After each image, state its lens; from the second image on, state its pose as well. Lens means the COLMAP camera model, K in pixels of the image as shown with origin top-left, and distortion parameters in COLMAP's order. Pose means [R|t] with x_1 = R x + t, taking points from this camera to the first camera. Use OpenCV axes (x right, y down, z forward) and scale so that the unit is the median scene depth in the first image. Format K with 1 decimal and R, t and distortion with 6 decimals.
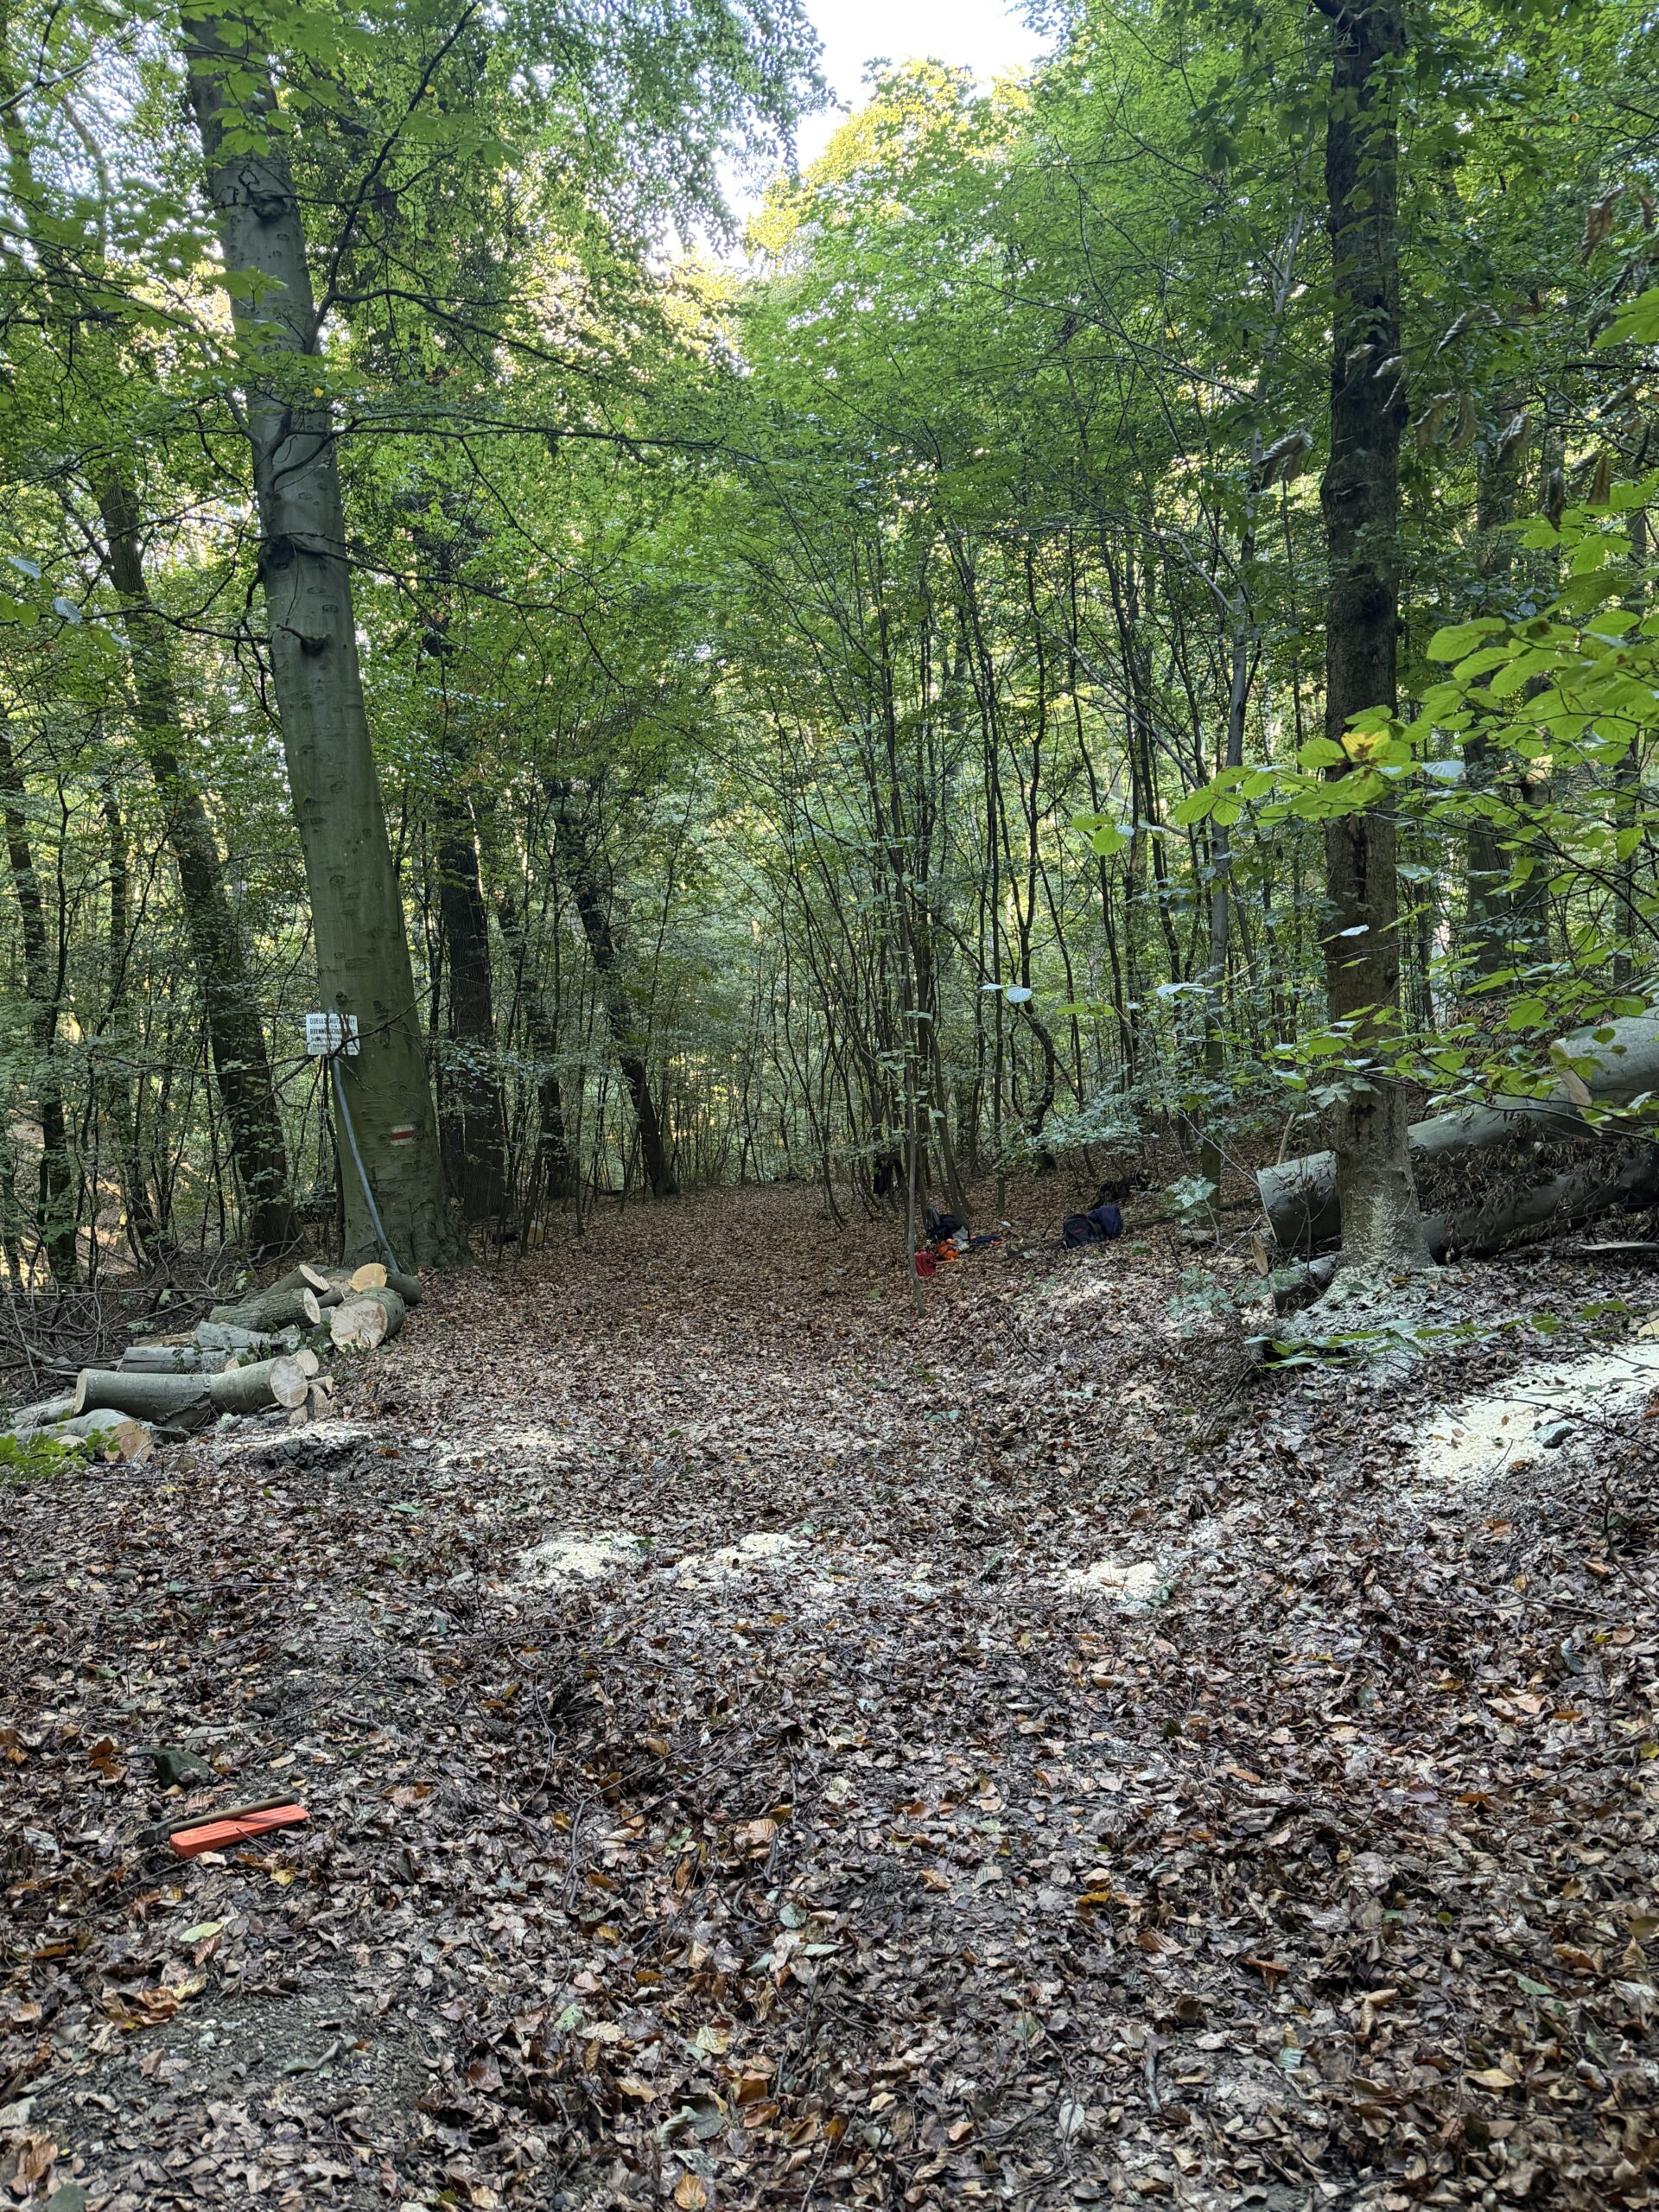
lens RADIAL K [[1626.4, 0, 829.5], [0, 1626.4, 1106.0], [0, 0, 1]] dist [0.003624, 0.001053]
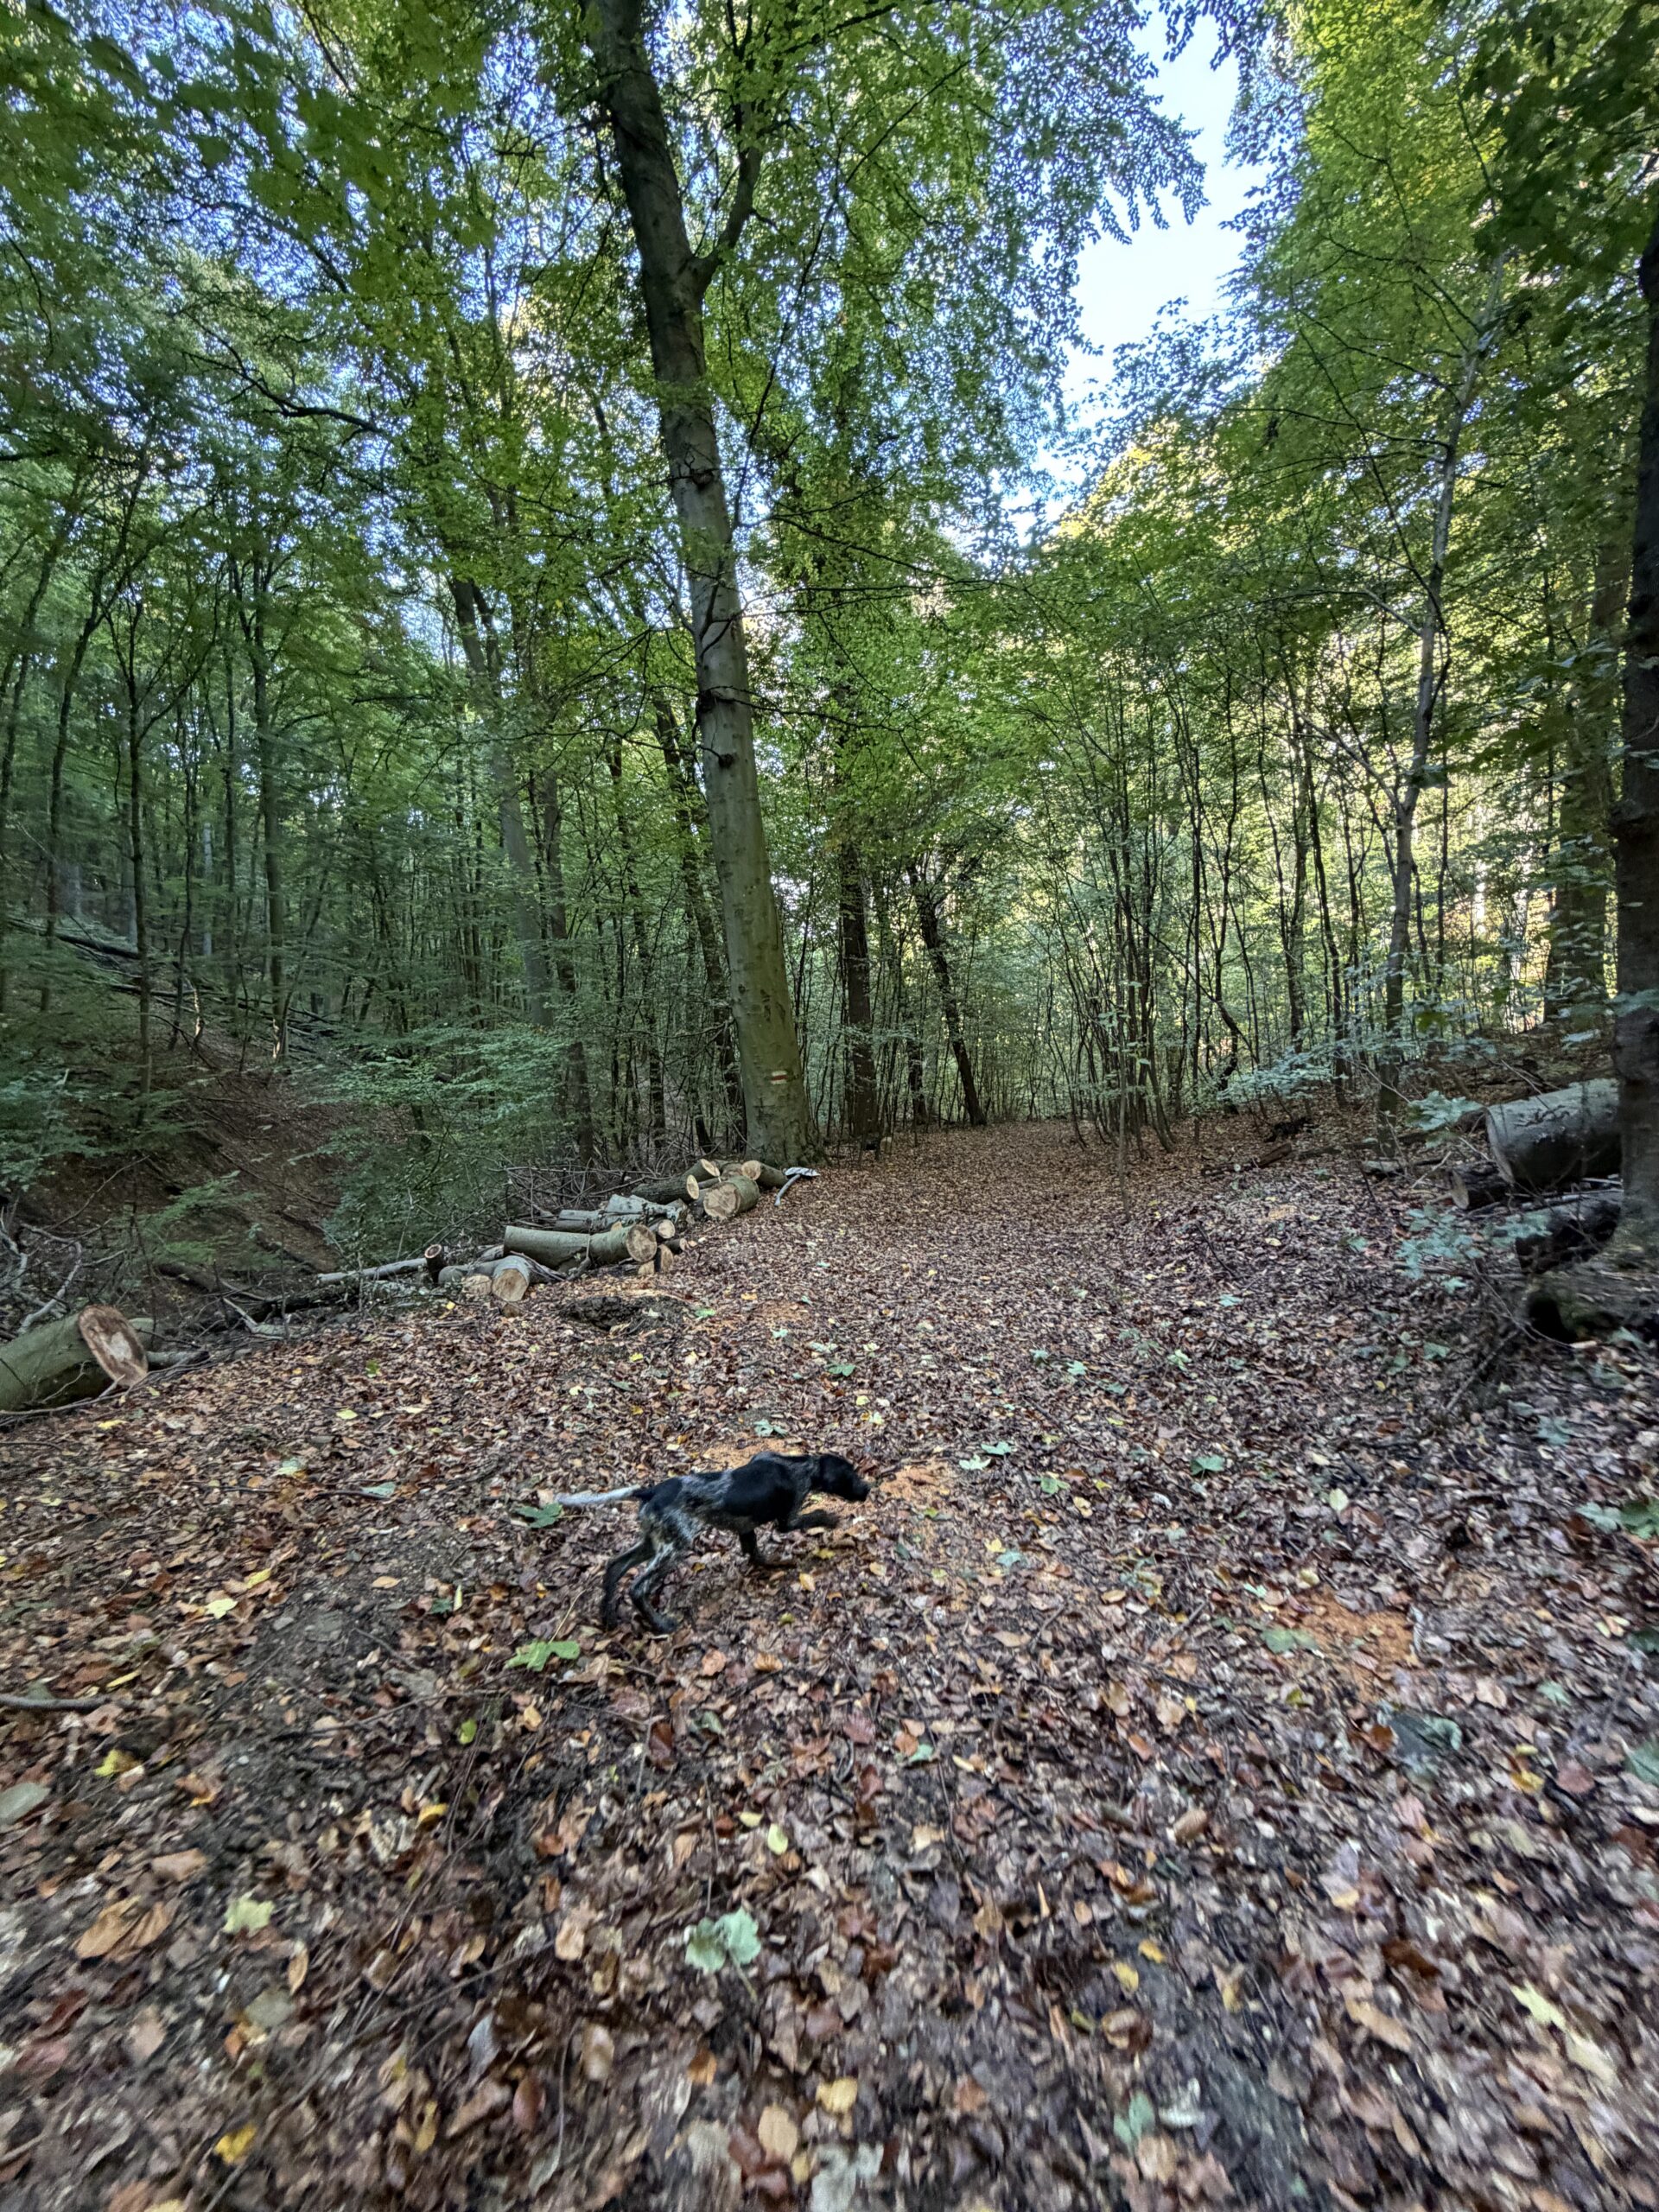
lens RADIAL K [[889.2, 0, 829.5], [0, 889.2, 1106.0], [0, 0, 1]] dist [-0.002252, -0.000143]
pose [[0.958821, 0.023133, -0.283068, 0.019465], [-0.014152, 0.999331, 0.033731, 0.013526], [0.283659, -0.028336, 0.958506, 0.181717]]
